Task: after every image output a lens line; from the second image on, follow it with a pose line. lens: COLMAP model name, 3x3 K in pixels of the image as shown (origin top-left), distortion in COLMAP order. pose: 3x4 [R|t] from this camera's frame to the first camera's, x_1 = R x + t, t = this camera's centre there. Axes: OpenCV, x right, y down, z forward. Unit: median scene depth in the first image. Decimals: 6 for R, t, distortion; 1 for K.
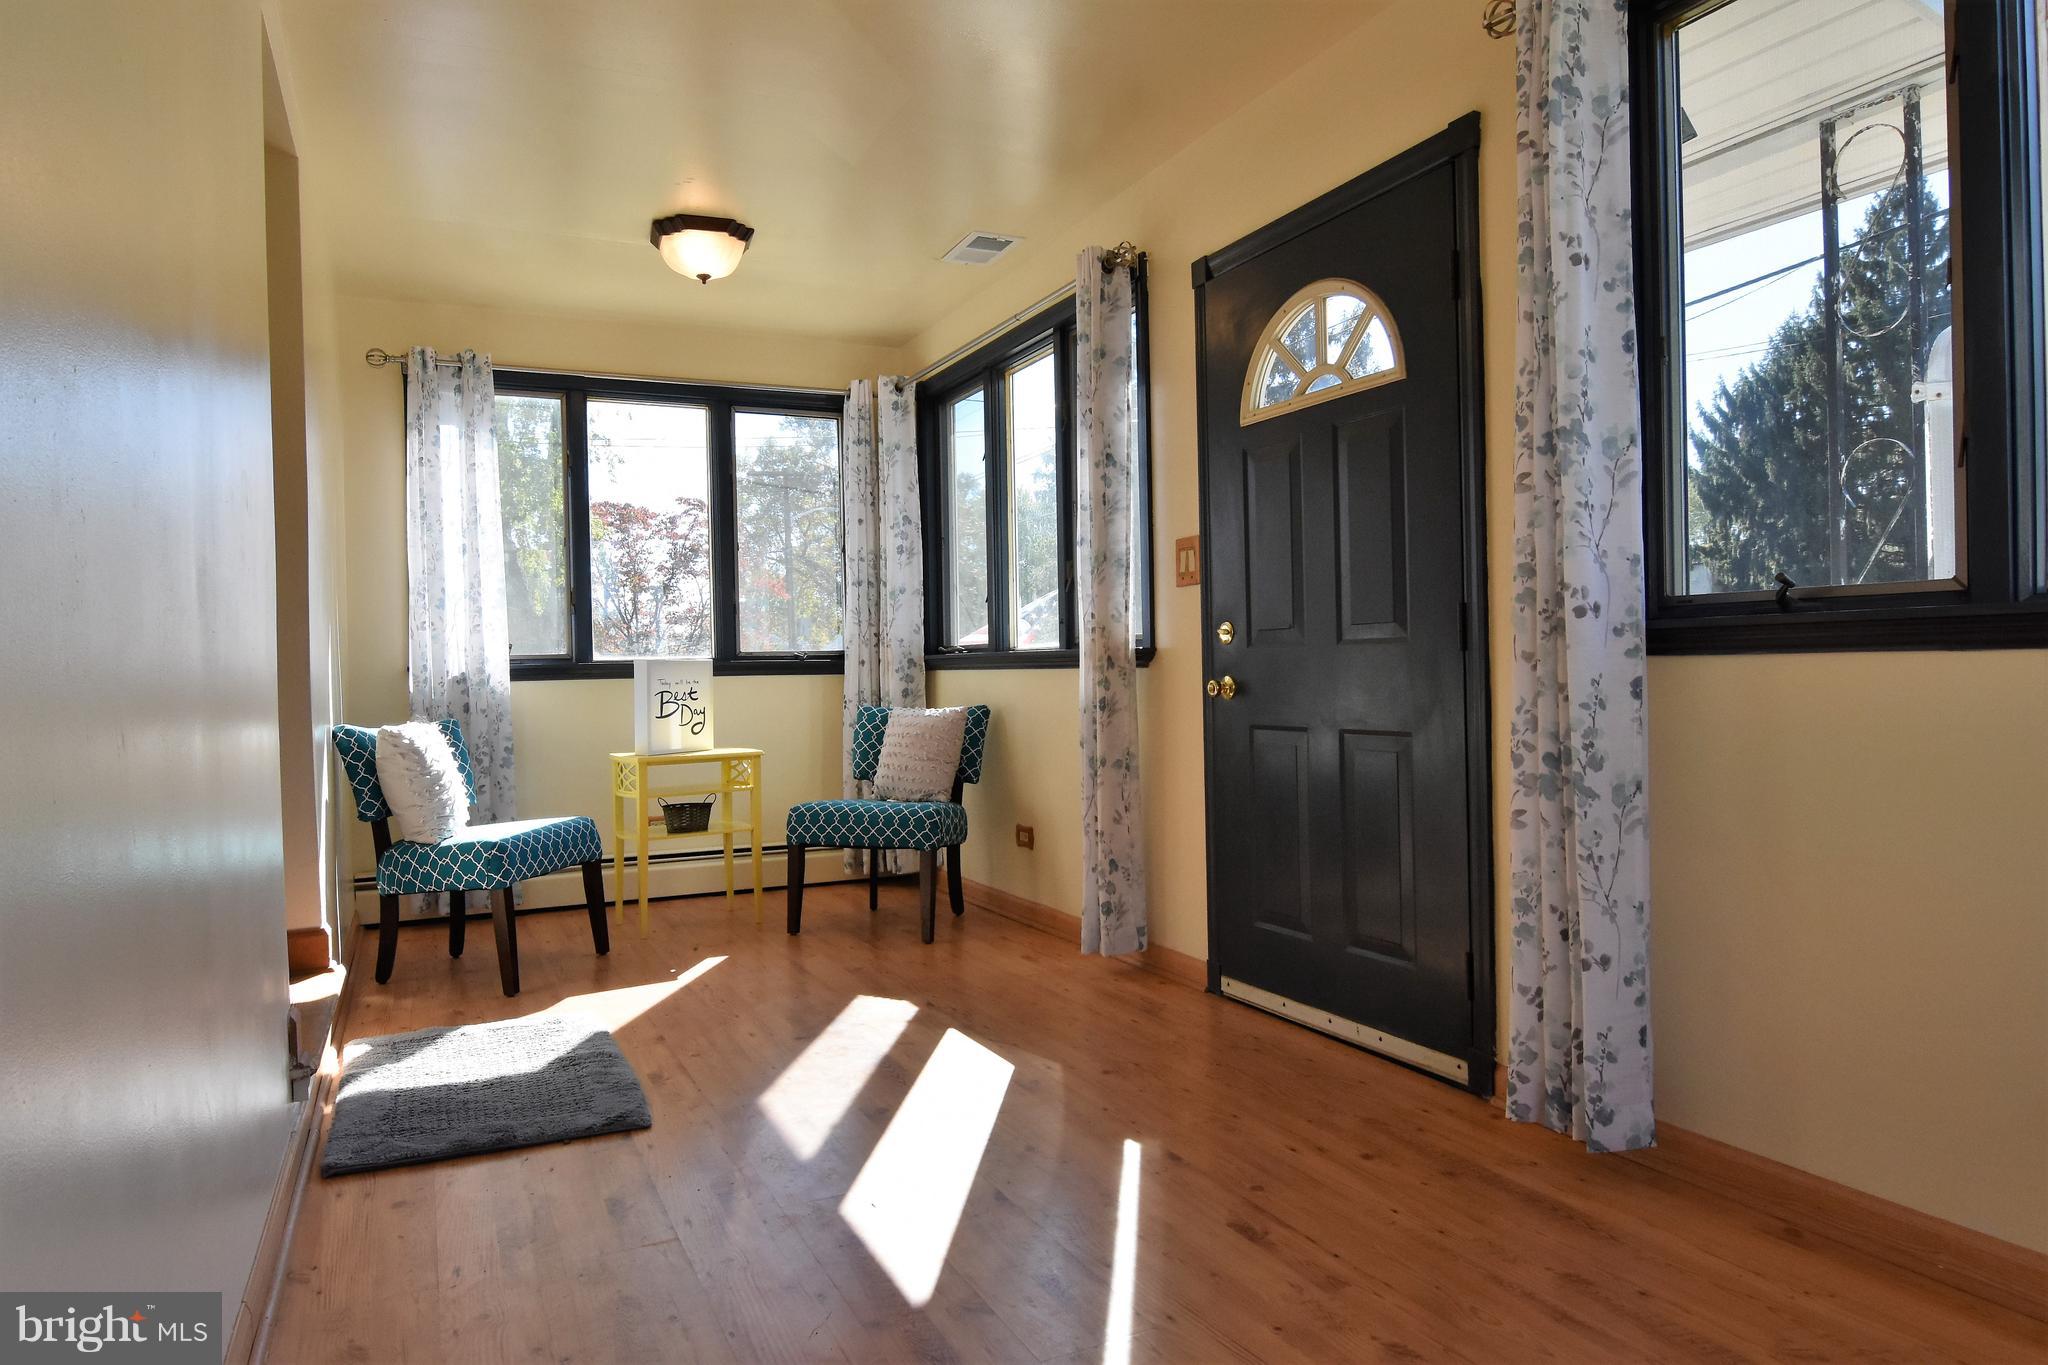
lens RADIAL K [[1236.1, 0, 1019.1], [0, 1236.1, 673.9], [0, 0, 1]] dist [0.001014, 0.000378]
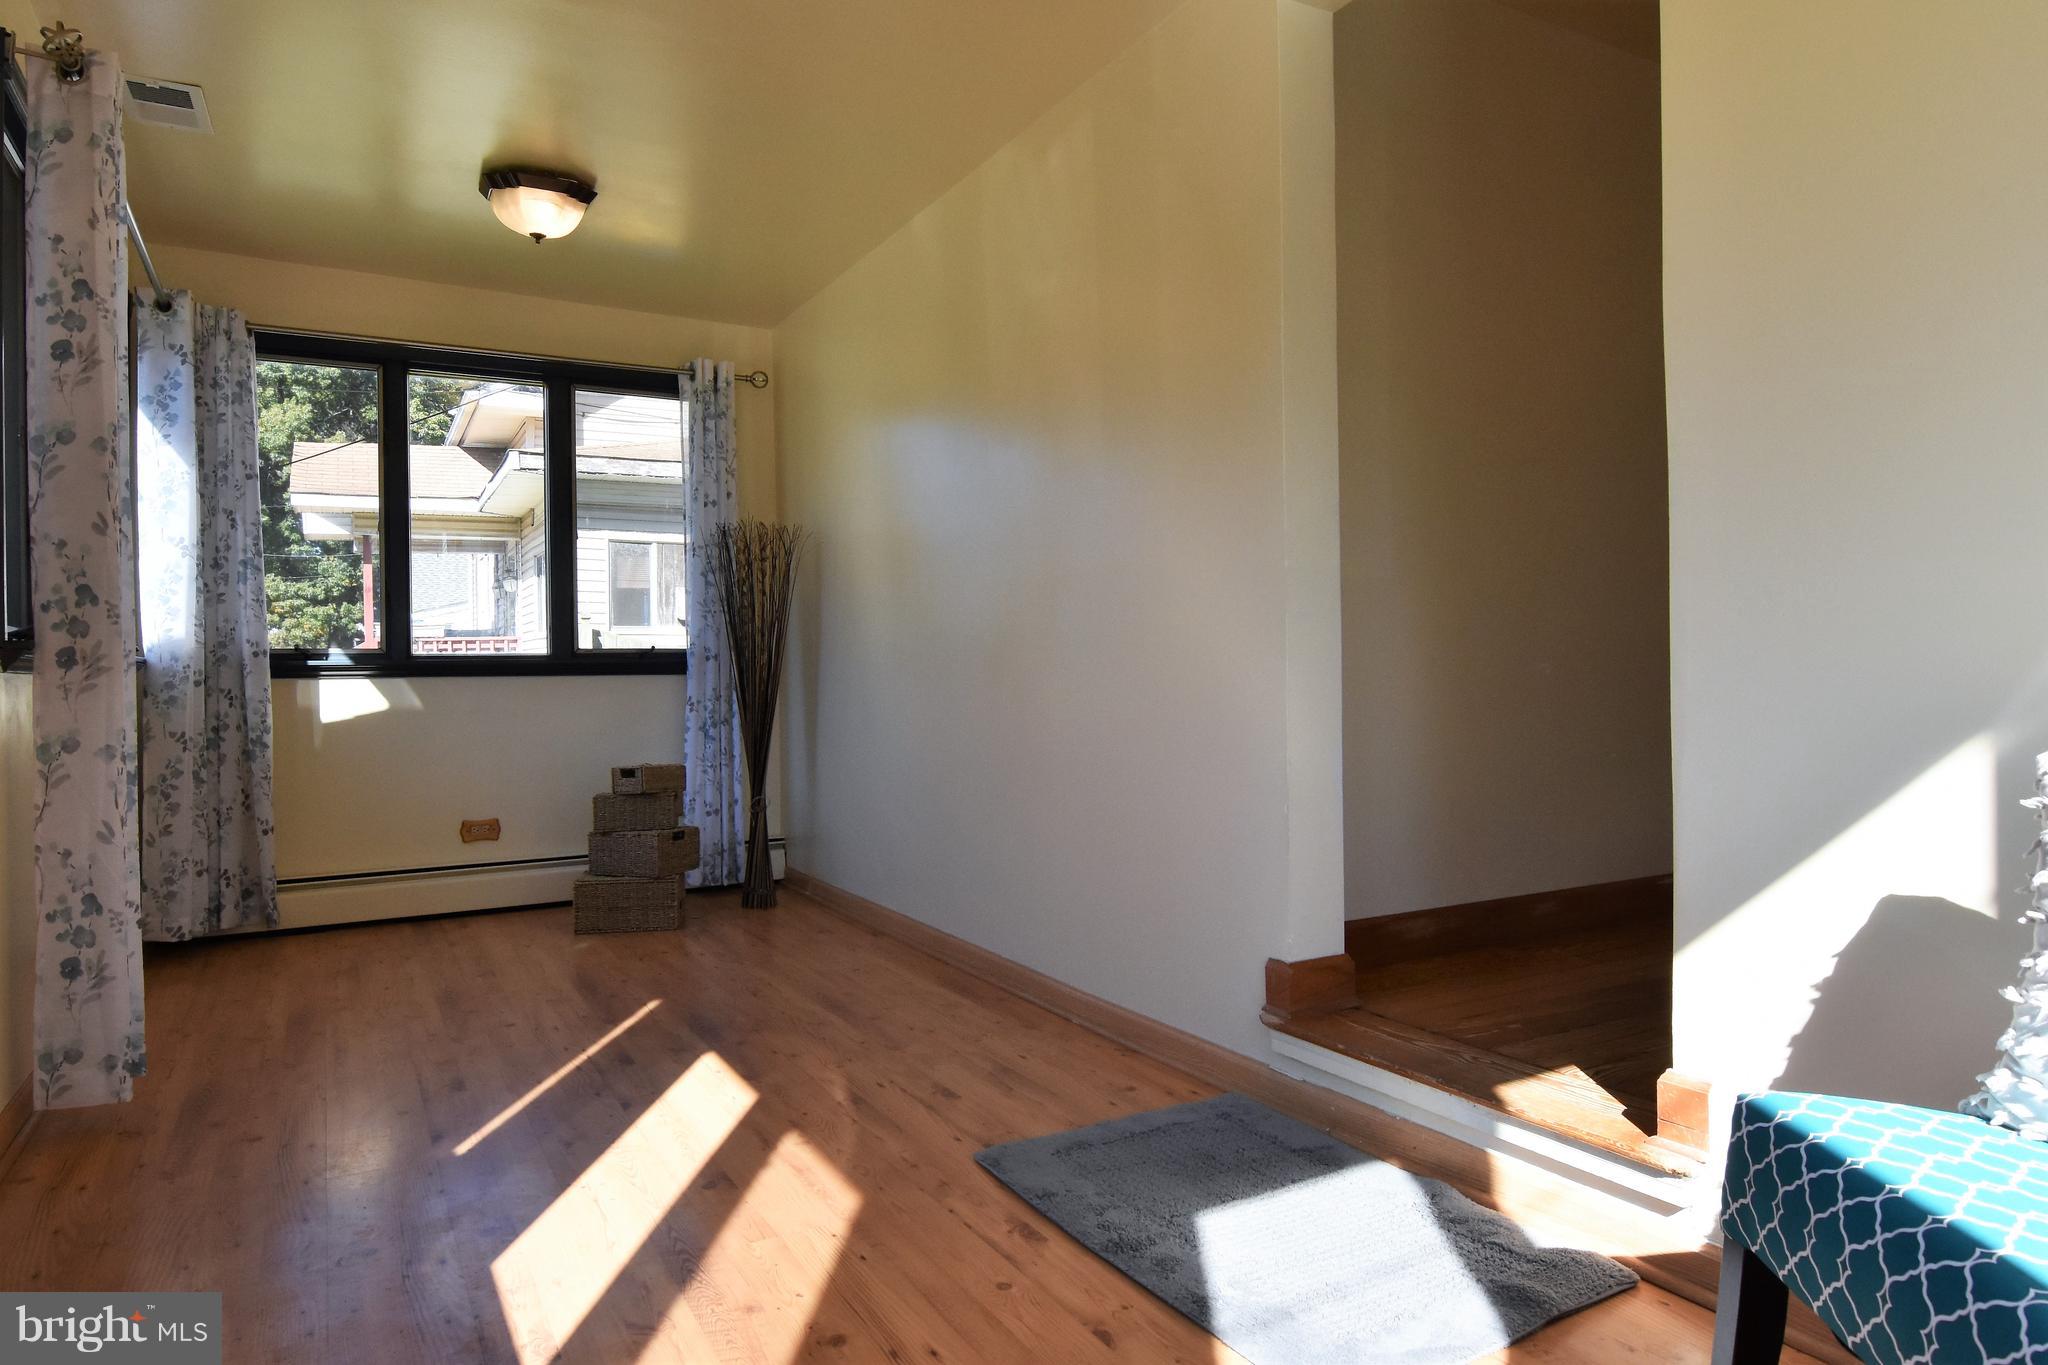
lens RADIAL K [[1242.5, 0, 1016.1], [0, 1242.5, 678.0], [0, 0, 1]] dist [-0.001137, -0.016533]
pose [[-0.997627, 0.037092, -0.058012, -0.188248], [0.036627, 0.999288, 0.009046, 0.007194], [0.058307, 0.006900, -0.998275, 1.236278]]
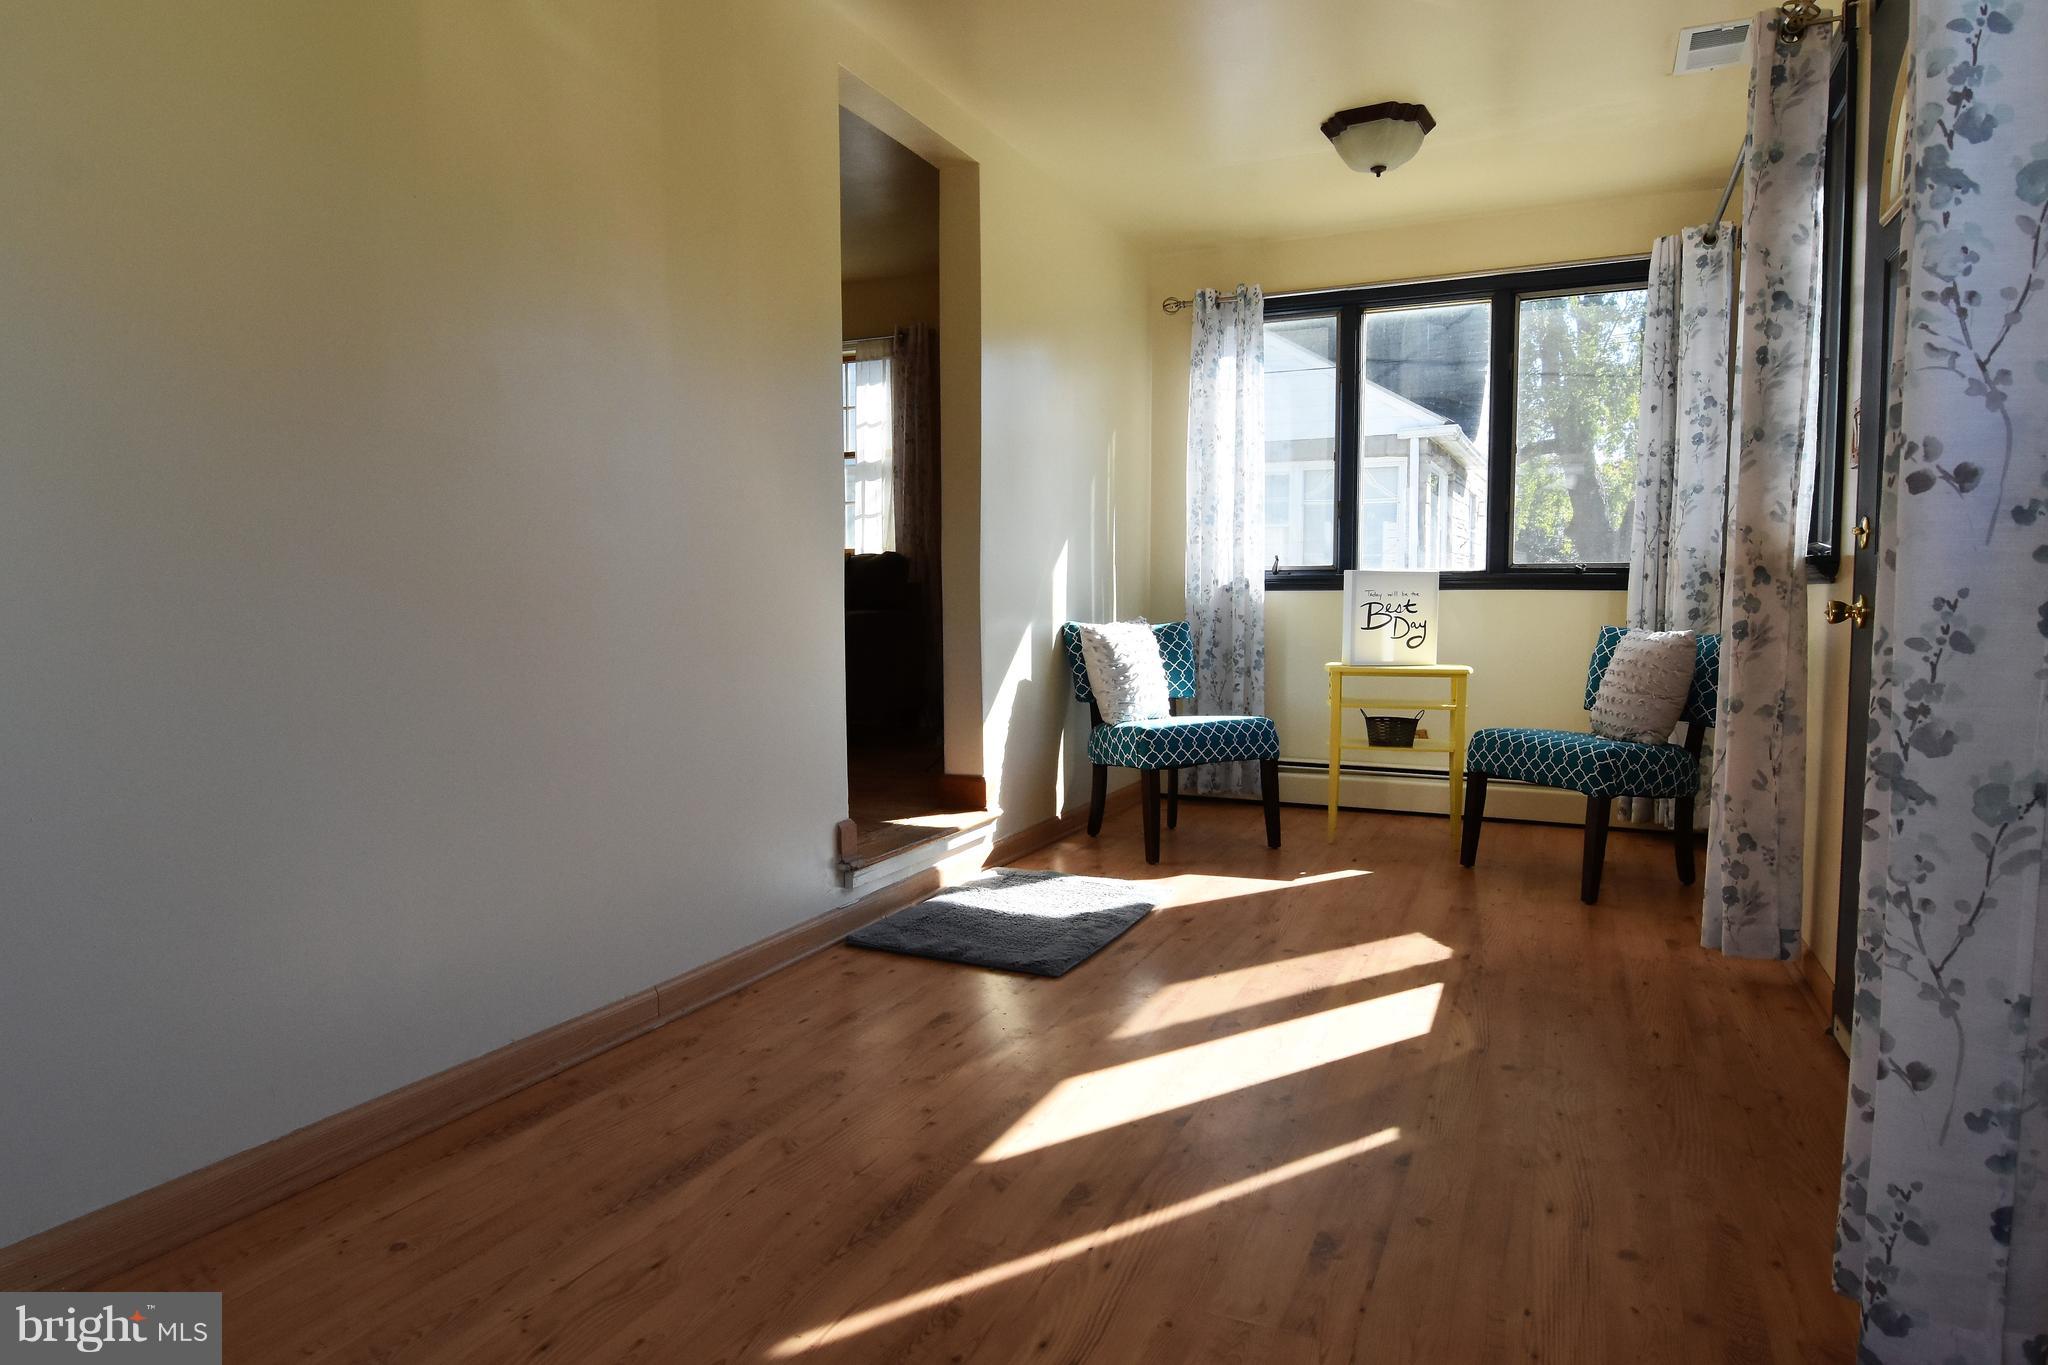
lens RADIAL K [[1242.5, 0, 1016.1], [0, 1242.5, 678.0], [0, 0, 1]] dist [-0.001137, -0.016533]
pose [[0.643899, 0.070513, -0.761854, 0.343852], [-0.017139, 0.996824, 0.077775, 0.002052], [0.764918, -0.037022, 0.643063, 0.160545]]
